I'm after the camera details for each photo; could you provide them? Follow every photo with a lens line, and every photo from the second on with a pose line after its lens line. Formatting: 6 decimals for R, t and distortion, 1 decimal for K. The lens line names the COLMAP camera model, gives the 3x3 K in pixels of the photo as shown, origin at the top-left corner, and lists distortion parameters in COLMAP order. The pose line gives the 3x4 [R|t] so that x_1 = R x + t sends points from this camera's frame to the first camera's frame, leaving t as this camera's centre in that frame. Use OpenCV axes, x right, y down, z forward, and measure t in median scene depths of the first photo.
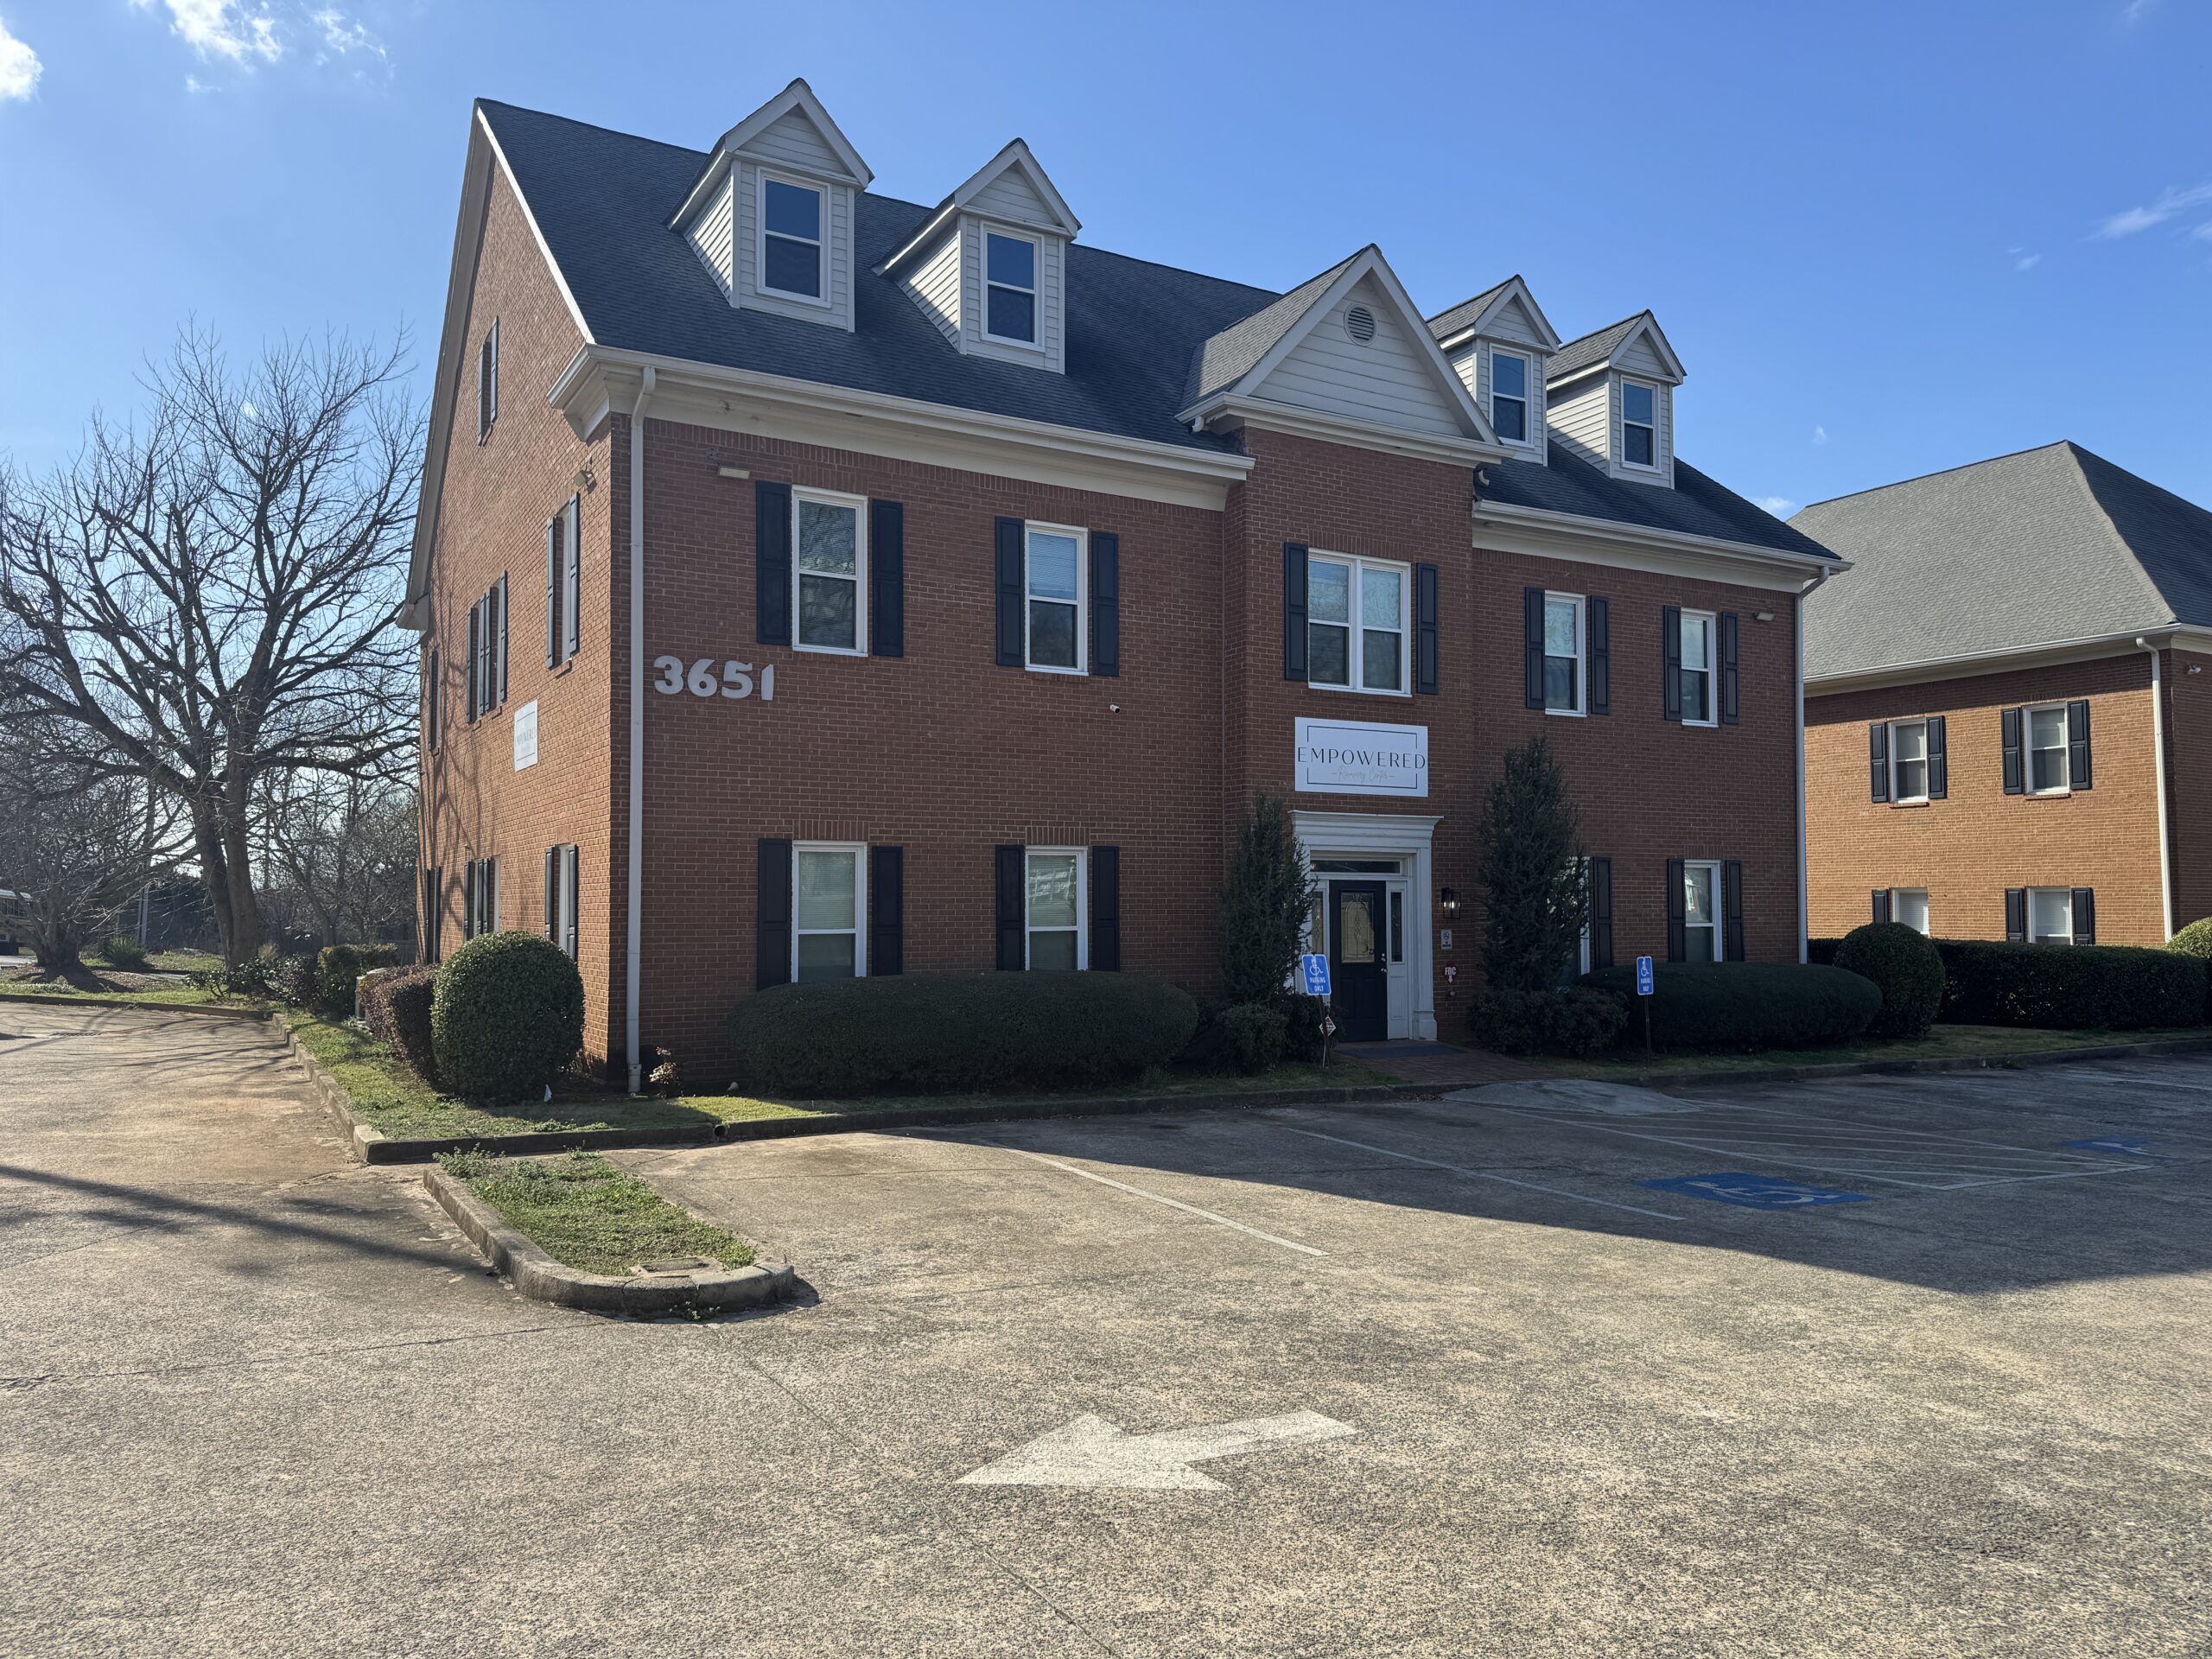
lens RADIAL K [[1577.6, 0, 1096.4], [0, 1577.6, 826.5], [0, 0, 1]] dist [0.002817, -0.003409]
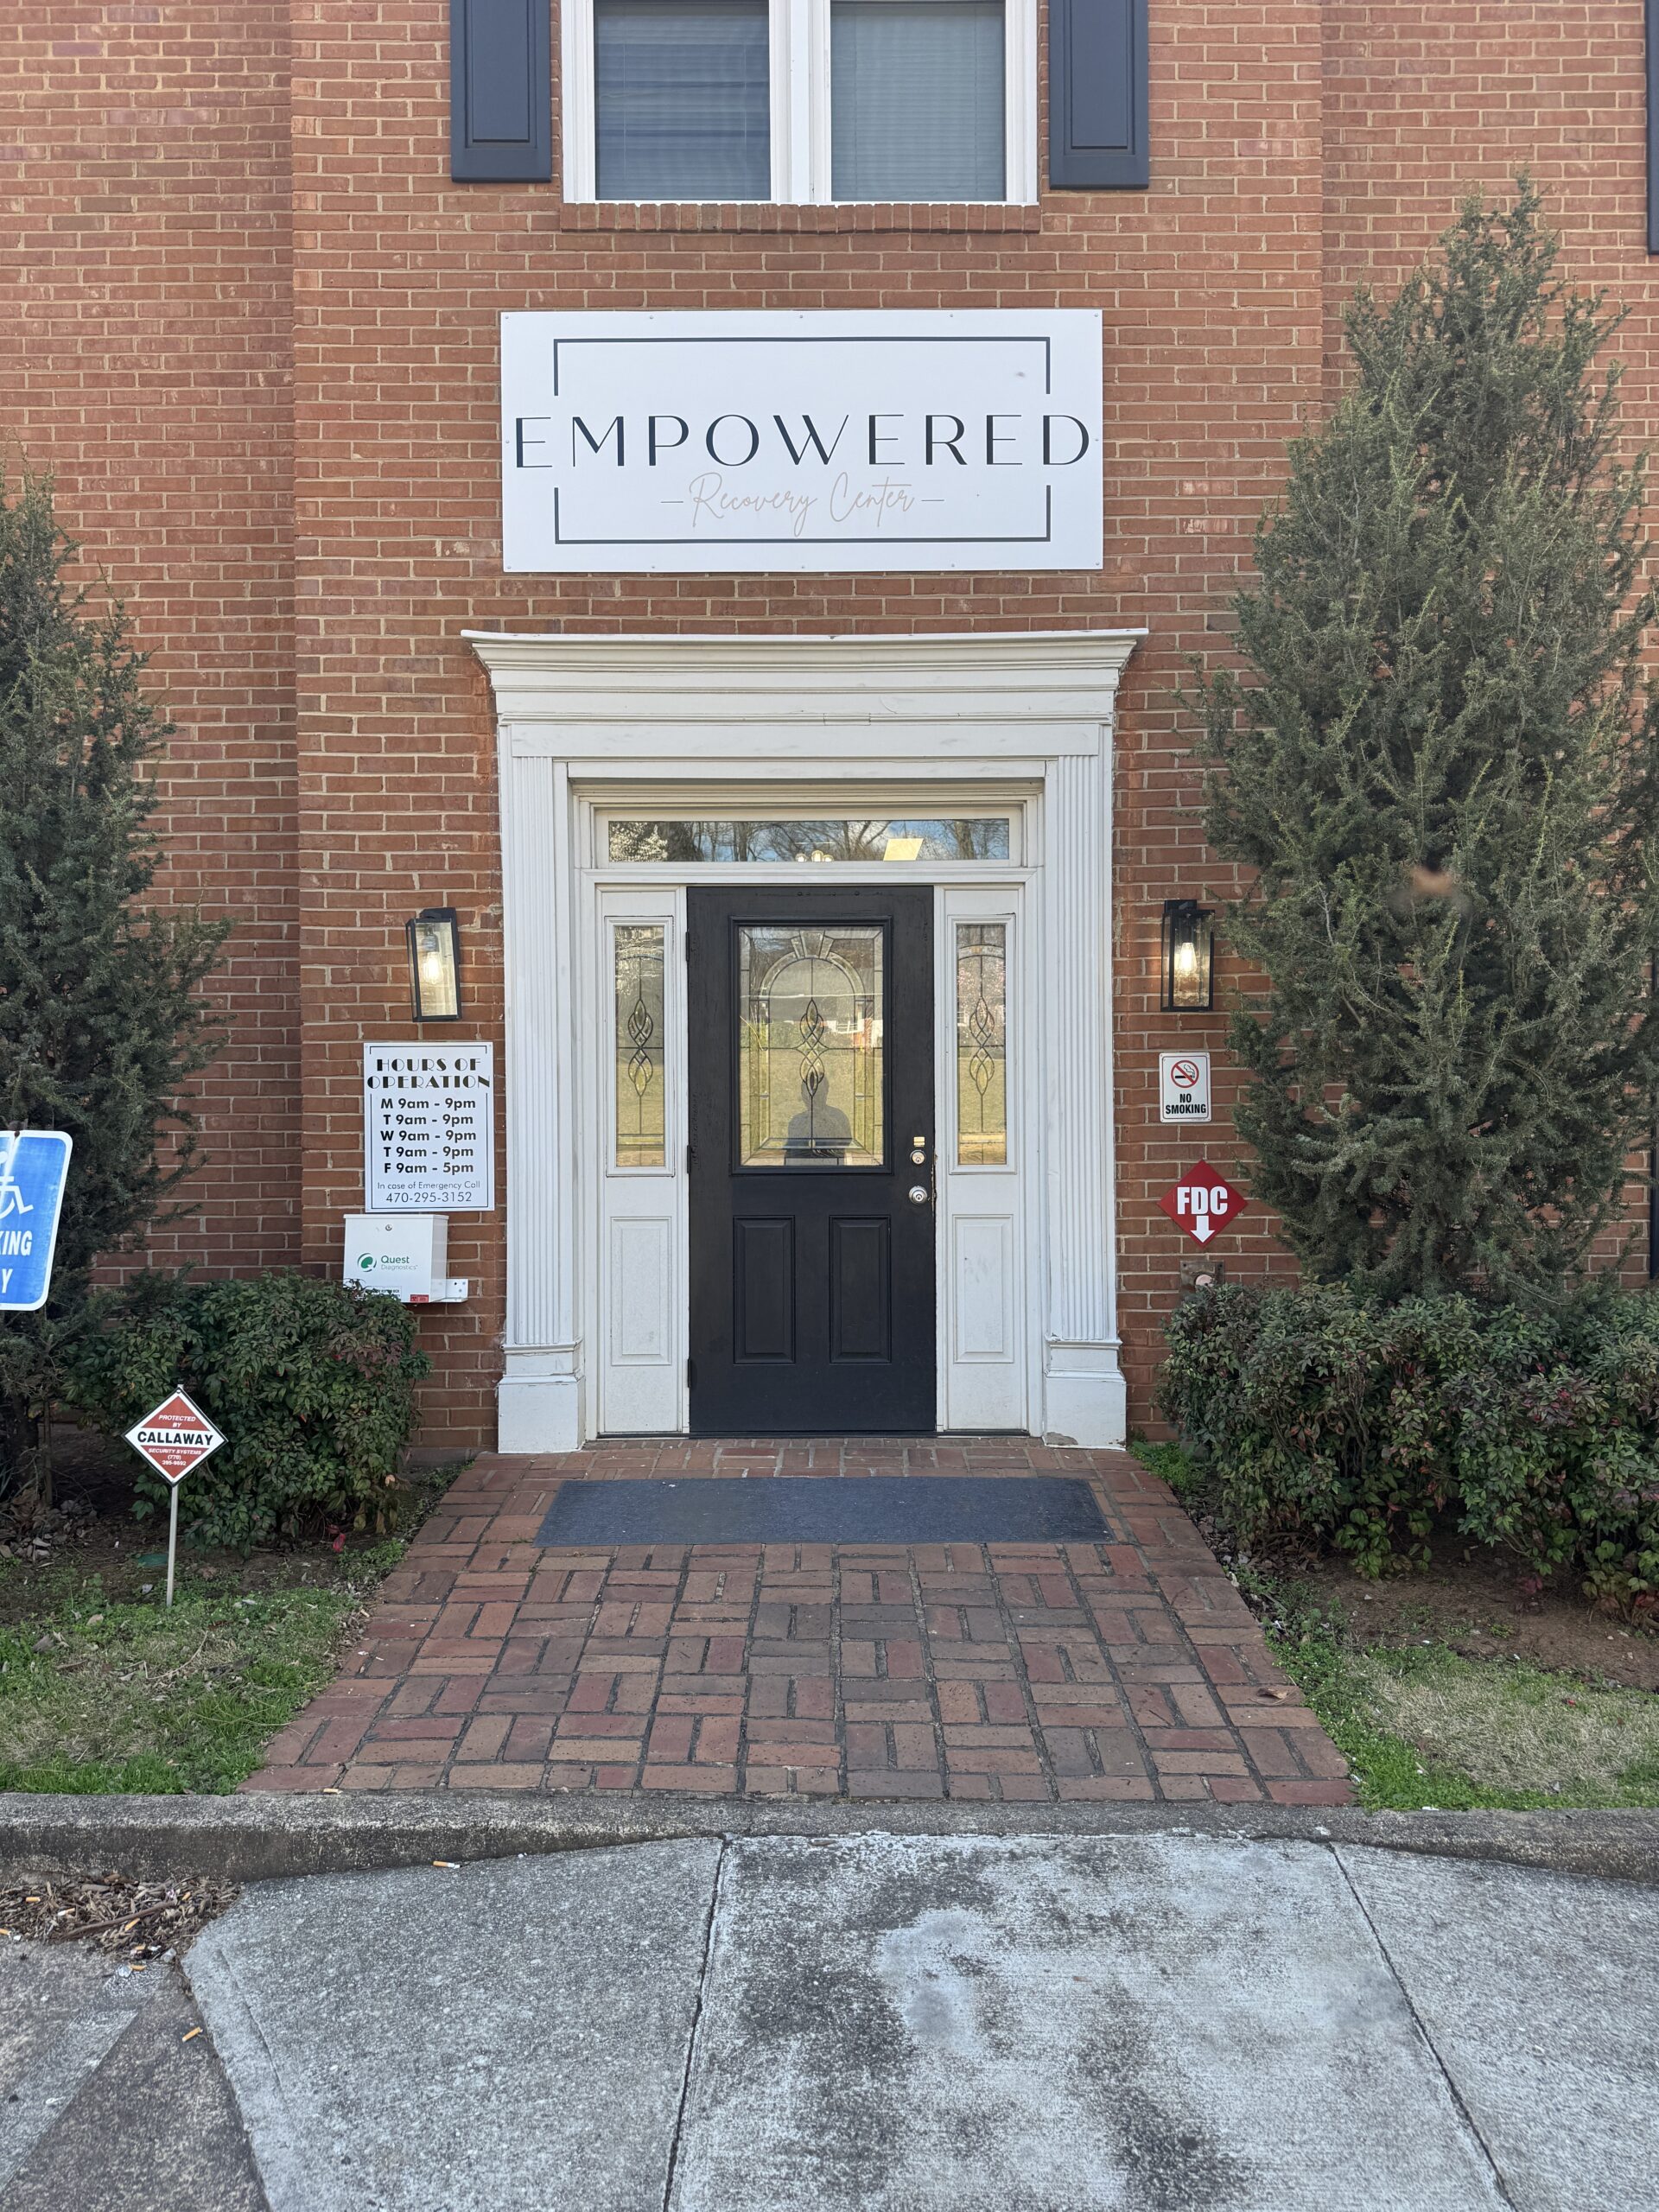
lens RADIAL K [[1577.6, 0, 836.9], [0, 1577.6, 1125.6], [0, 0, 1]] dist [0.002817, -0.003409]
pose [[0.867386, -0.001252, -0.497634, 0.309598], [0.029380, 0.998381, 0.048698, 0.064009], [0.496768, -0.056861, 0.866019, 0.740806]]
